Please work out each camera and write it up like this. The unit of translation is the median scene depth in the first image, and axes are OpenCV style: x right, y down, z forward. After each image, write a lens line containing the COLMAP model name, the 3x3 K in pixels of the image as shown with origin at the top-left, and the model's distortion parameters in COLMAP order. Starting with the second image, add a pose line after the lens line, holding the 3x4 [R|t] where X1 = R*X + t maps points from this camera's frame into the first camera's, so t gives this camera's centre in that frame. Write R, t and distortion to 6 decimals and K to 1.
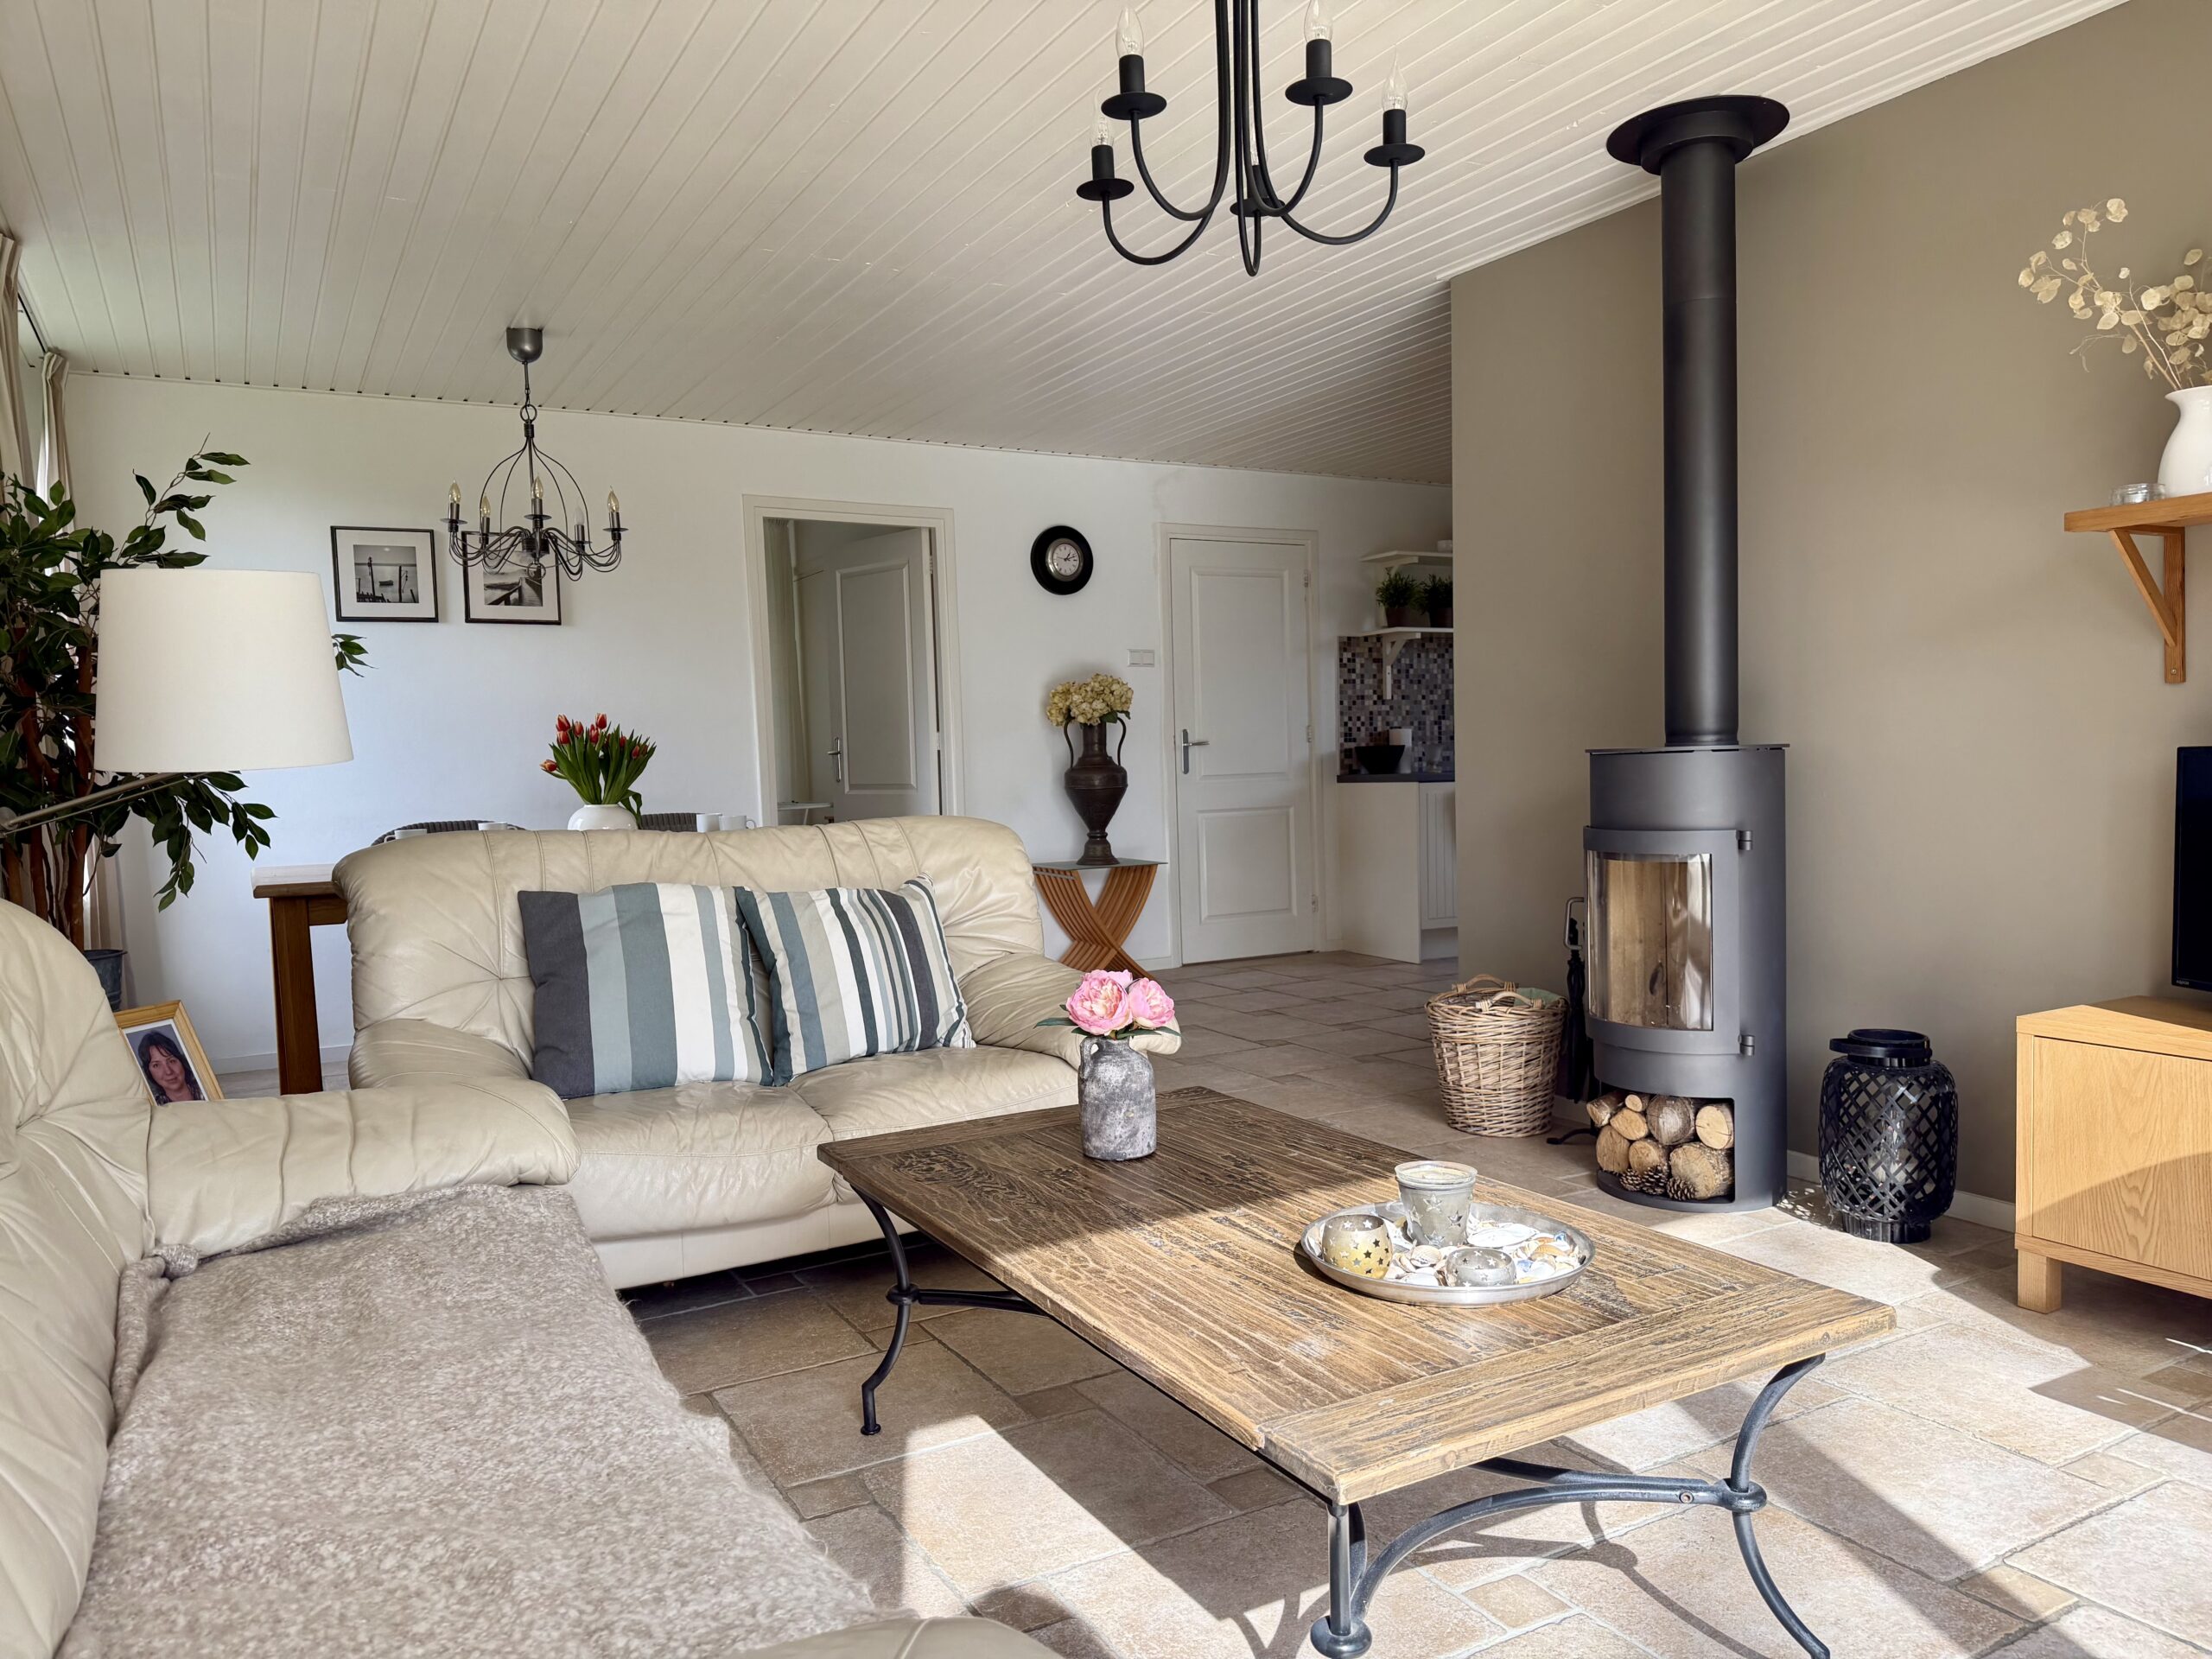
lens RADIAL K [[1547.4, 0, 1115.6], [0, 1547.4, 825.2], [0, 0, 1]] dist [0.081145, -0.101334]
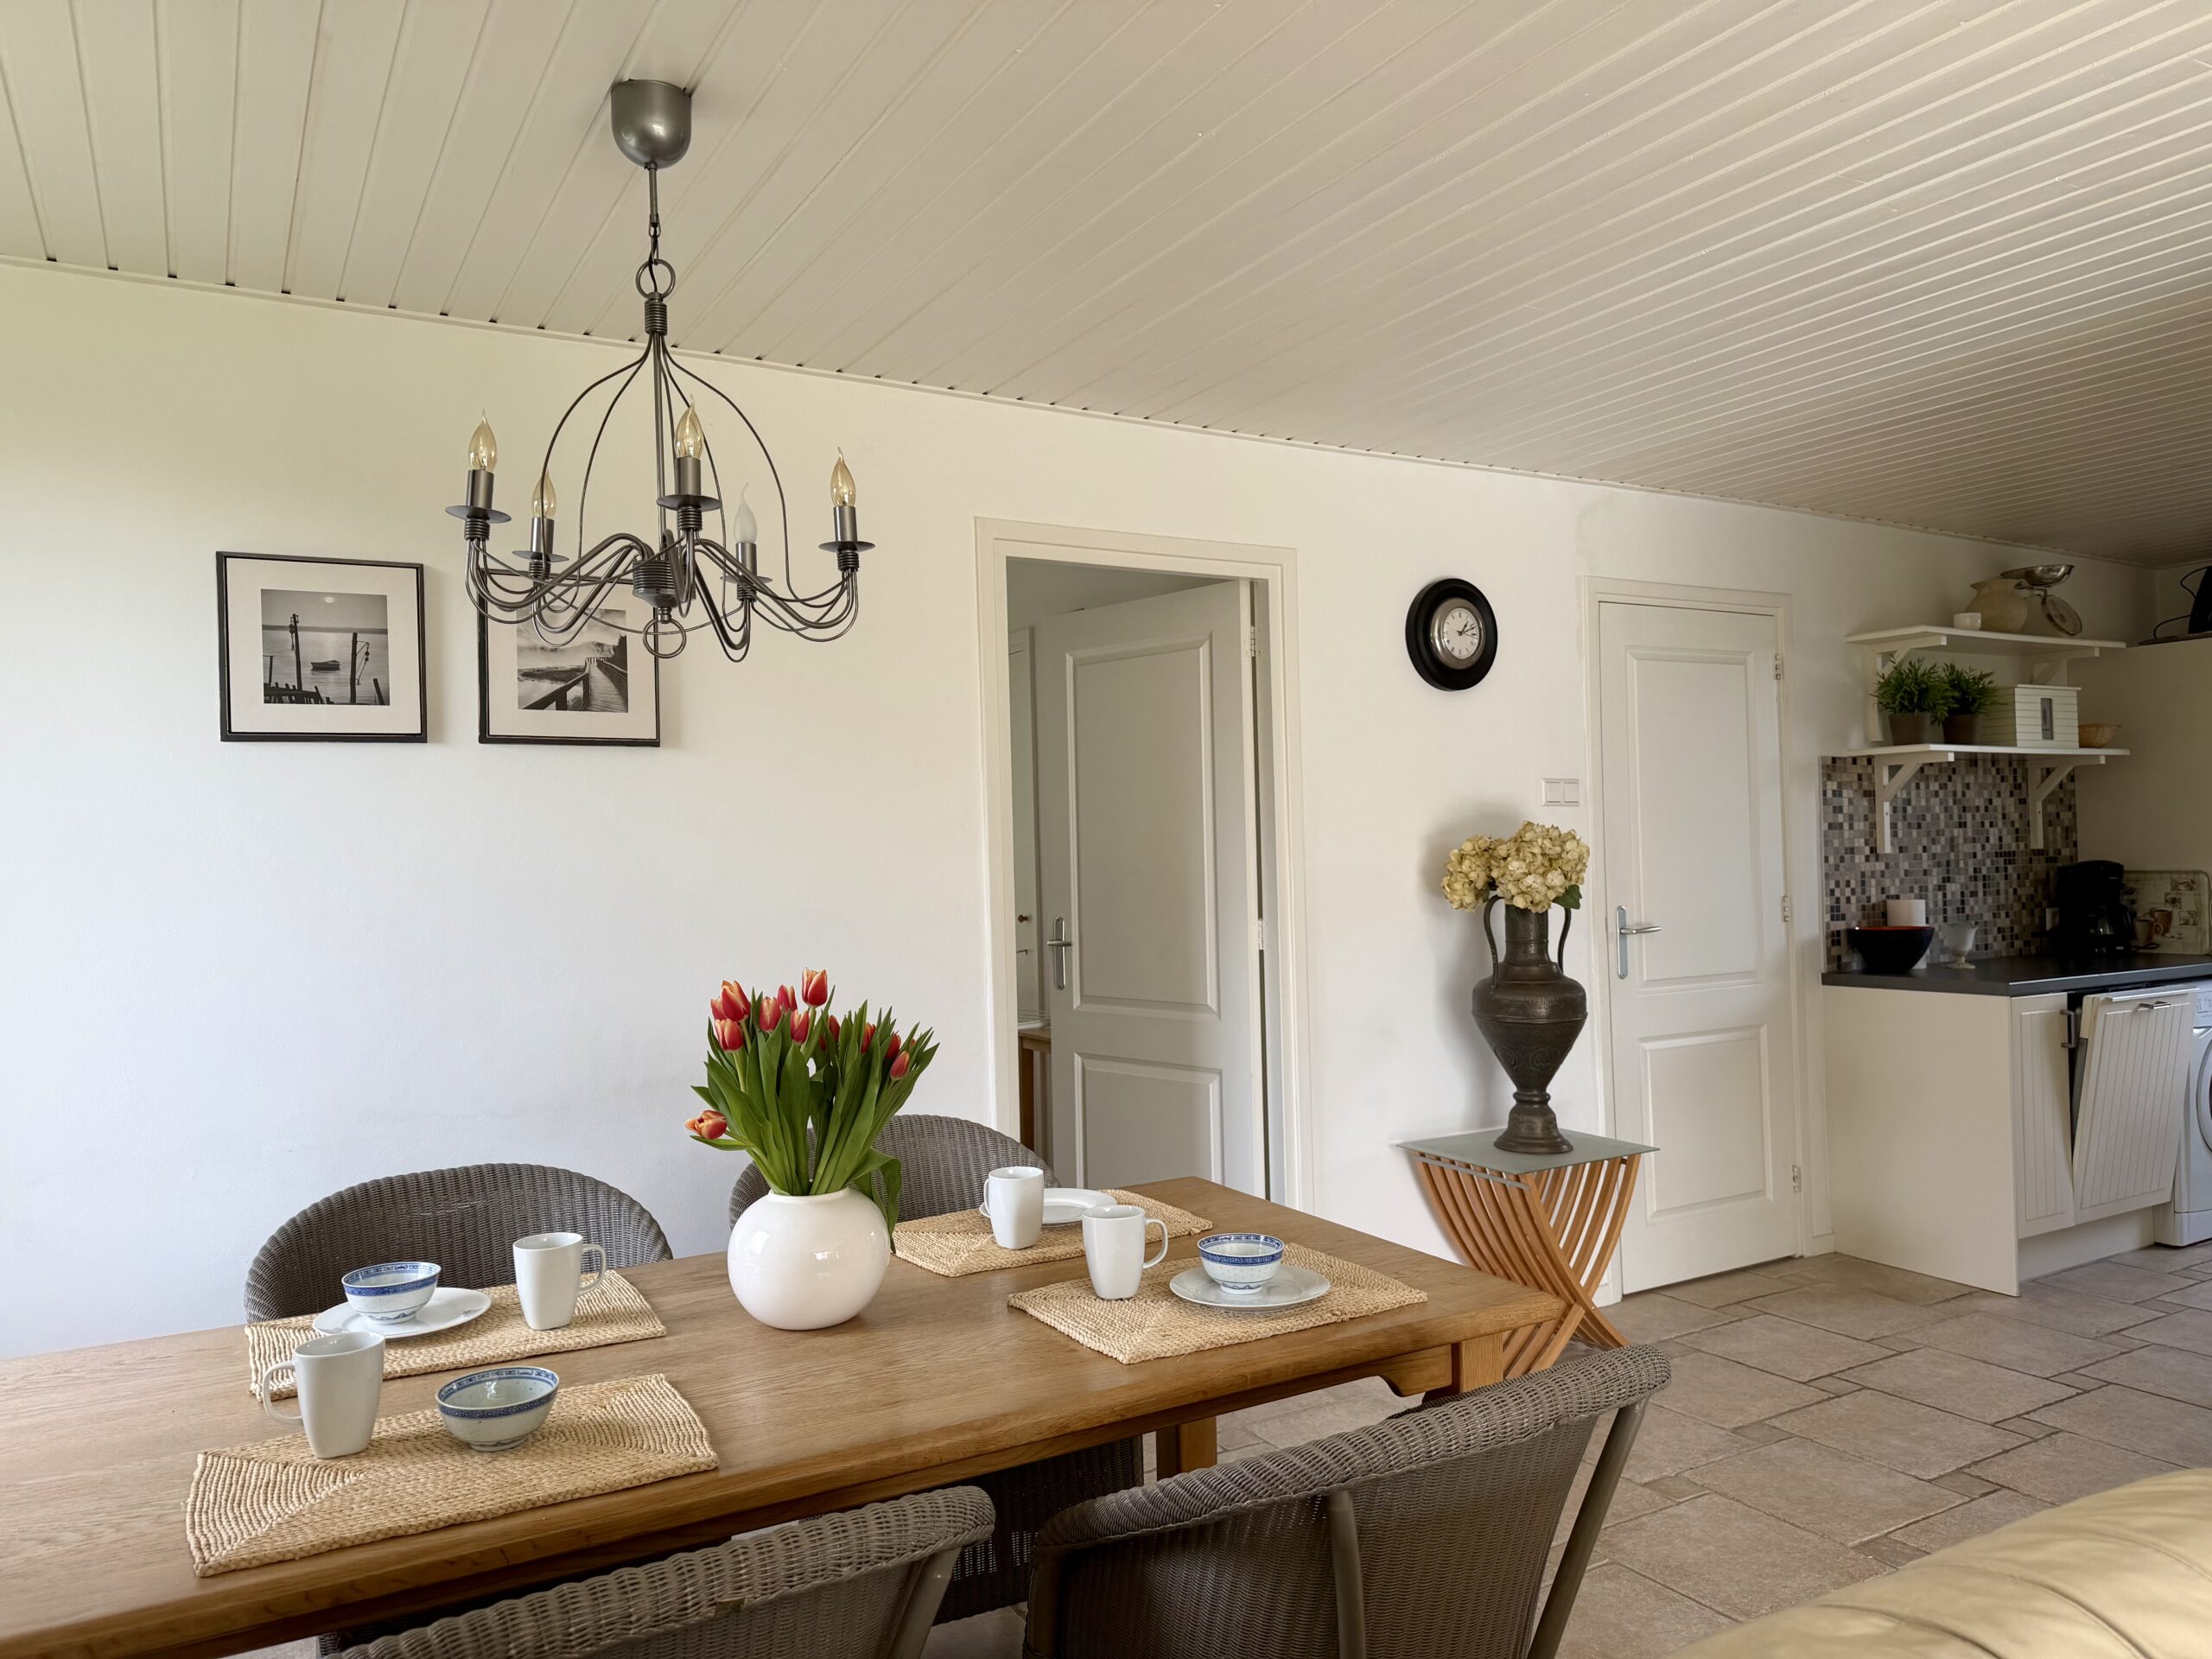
lens RADIAL K [[1547.4, 0, 1119.8], [0, 1547.4, 820.2], [0, 0, 1]] dist [0.081145, -0.101334]
pose [[0.999806, 0.004642, 0.019138, -0.180777], [-0.003431, 0.998020, -0.062809, -0.061125], [-0.019391, 0.062732, 0.997842, 0.408051]]
